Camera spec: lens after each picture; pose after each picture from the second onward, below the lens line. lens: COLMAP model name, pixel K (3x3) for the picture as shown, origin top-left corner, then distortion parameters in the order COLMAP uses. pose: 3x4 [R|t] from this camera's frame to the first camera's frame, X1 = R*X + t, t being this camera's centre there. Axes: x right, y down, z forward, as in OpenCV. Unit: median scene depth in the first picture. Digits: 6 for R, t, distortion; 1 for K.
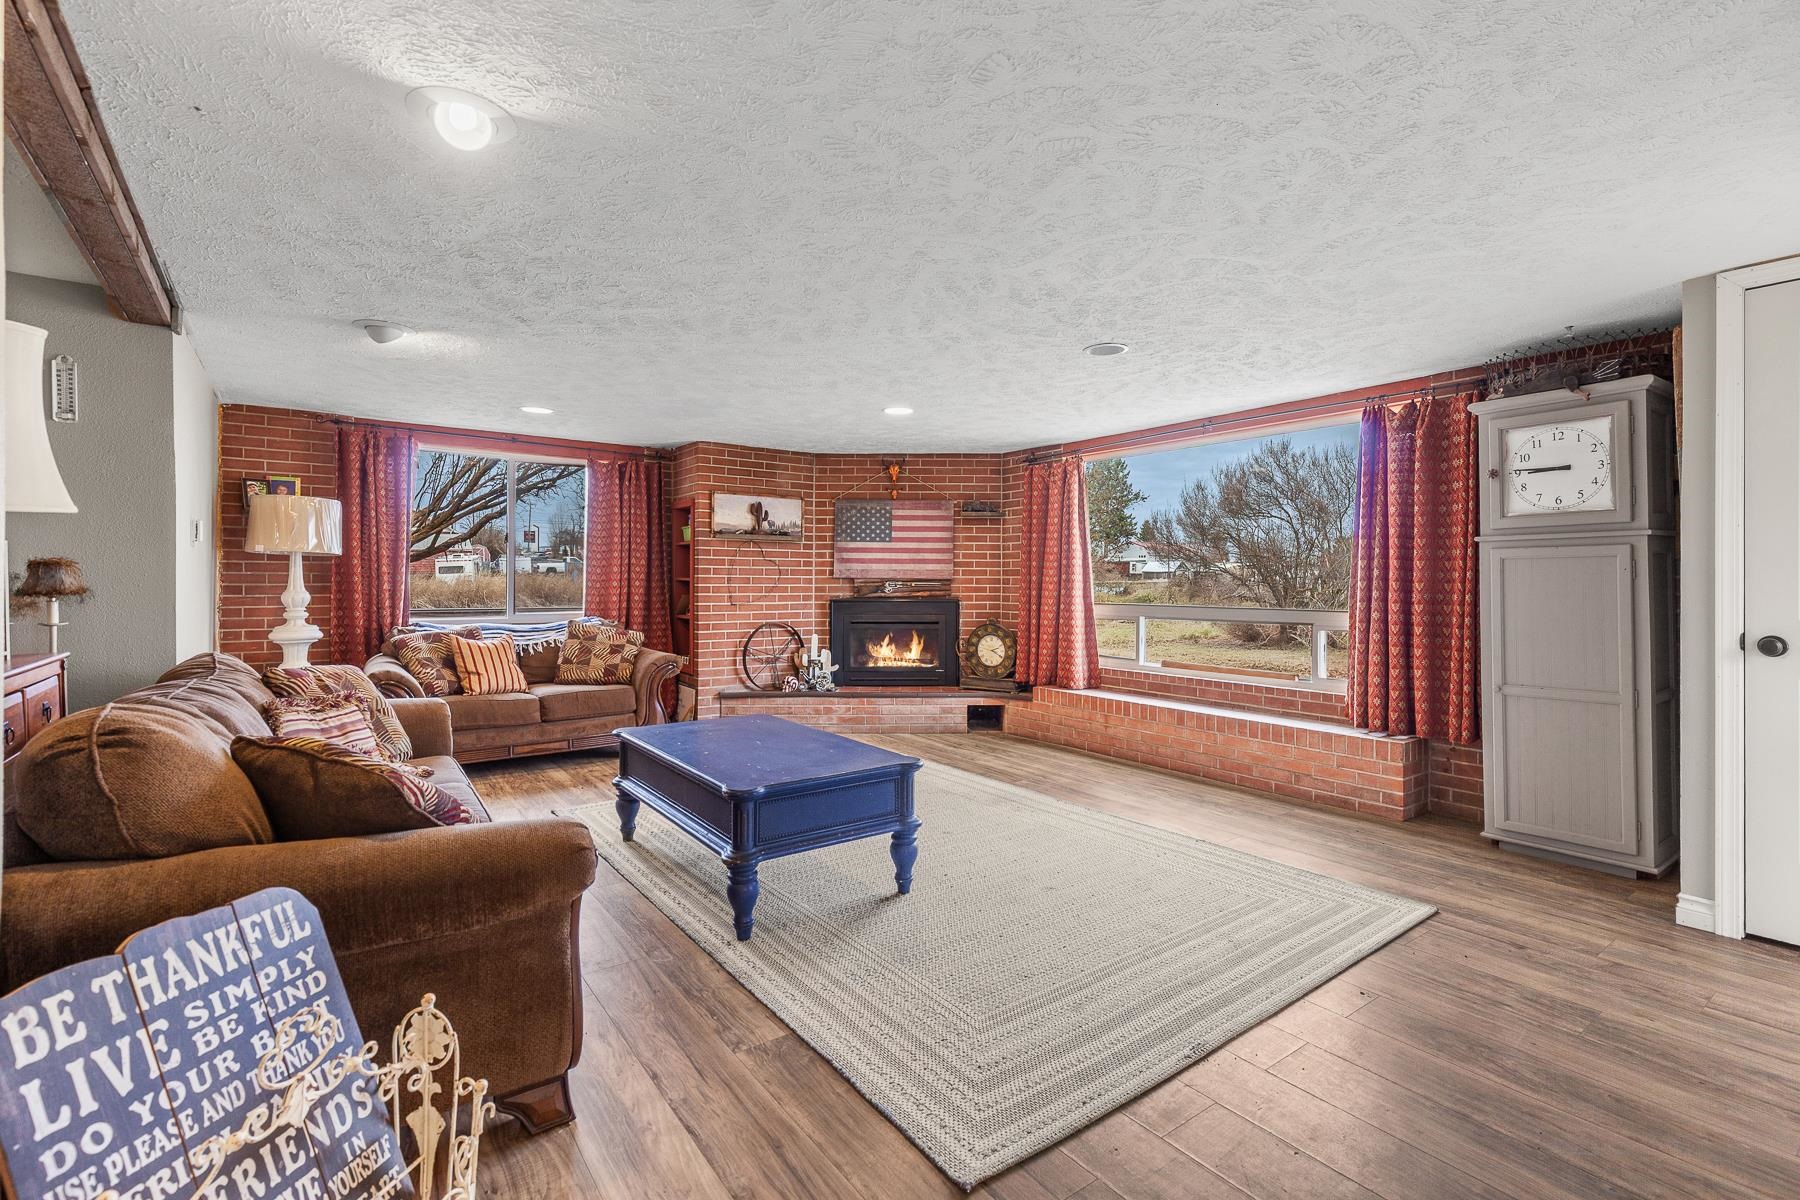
lens RADIAL K [[808.9, 0, 901.2], [0, 808.9, 581.9], [0, 0, 1]] dist [0.003496, -0.000684]
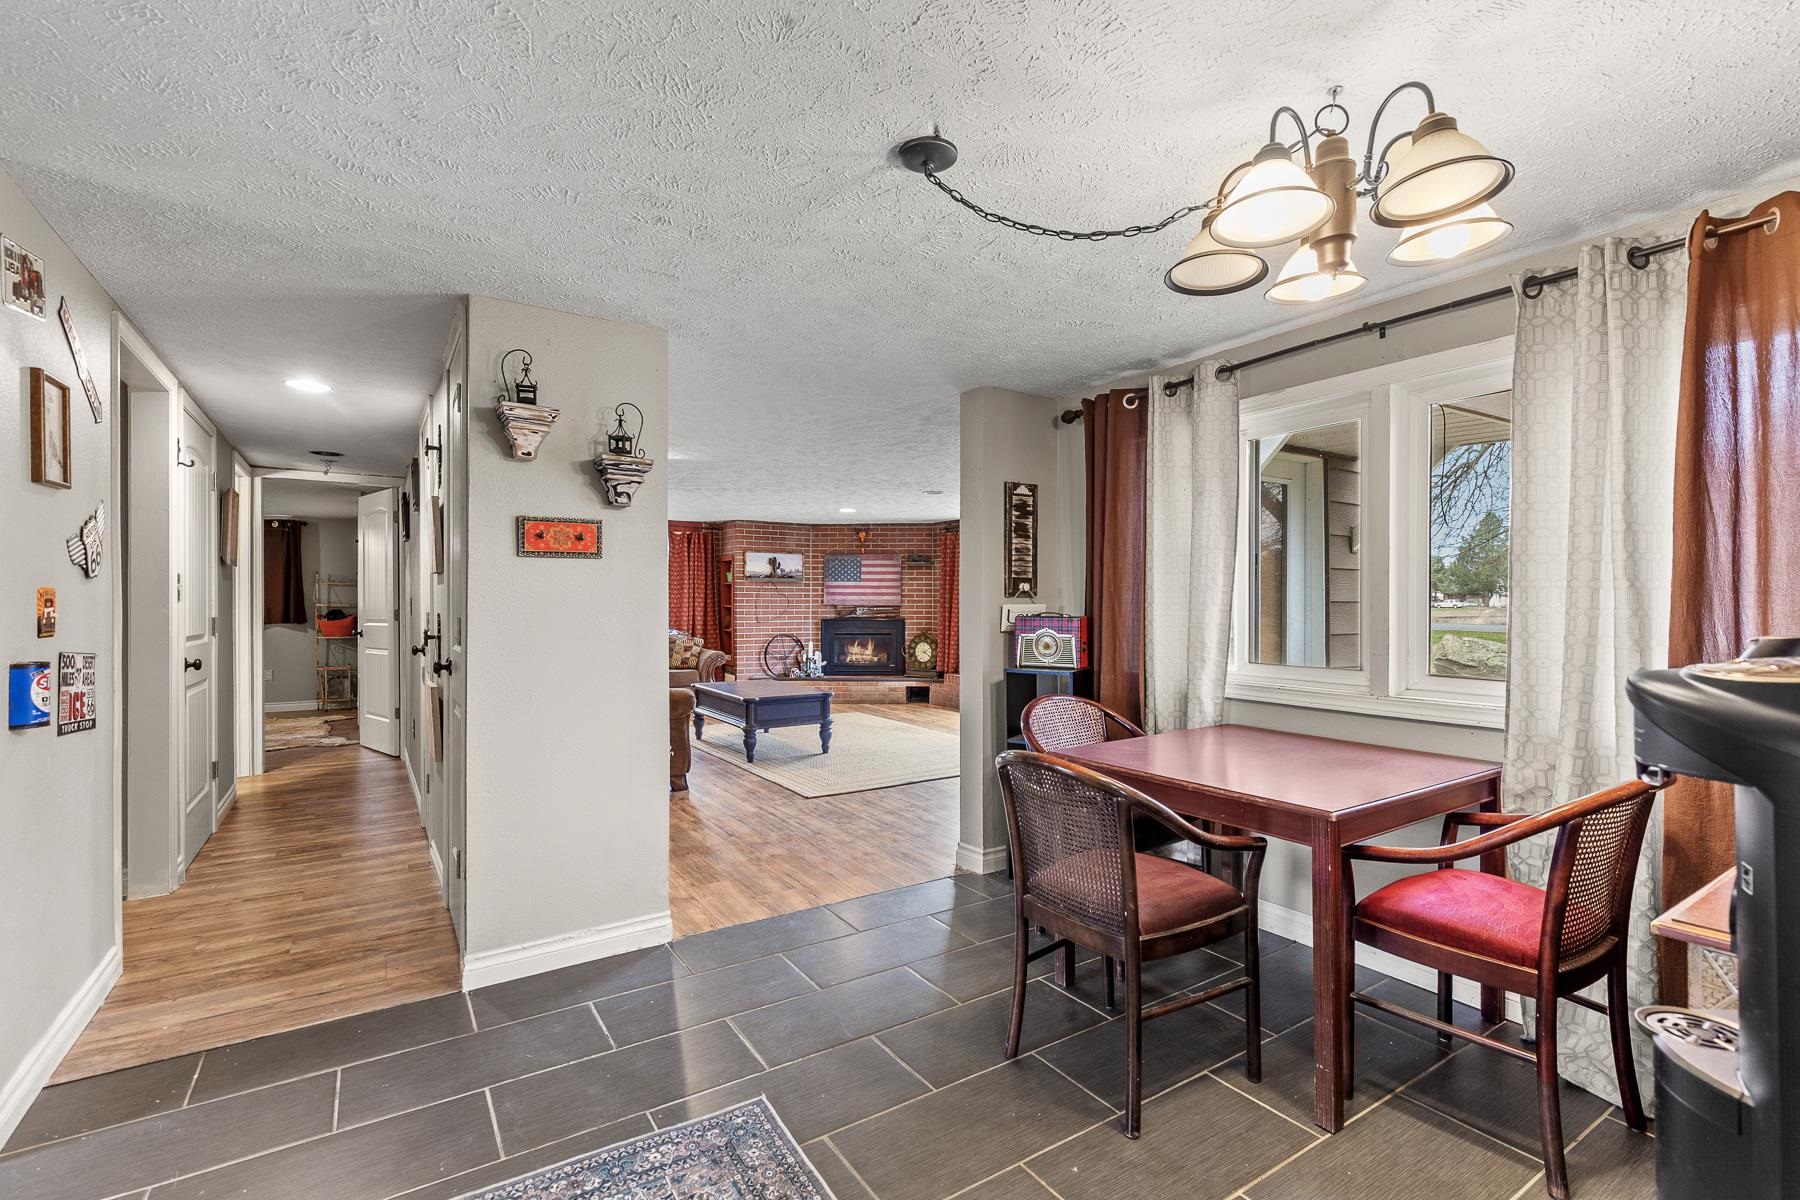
lens RADIAL K [[808.9, 0, 894.5], [0, 808.9, 608.7], [0, 0, 1]] dist [0.003496, -0.000684]
pose [[0.997886, -0.002034, -0.064956, 0.158354], [0.002492, 0.999973, 0.006963, -0.008466], [0.064940, -0.007110, 0.997864, -0.552525]]
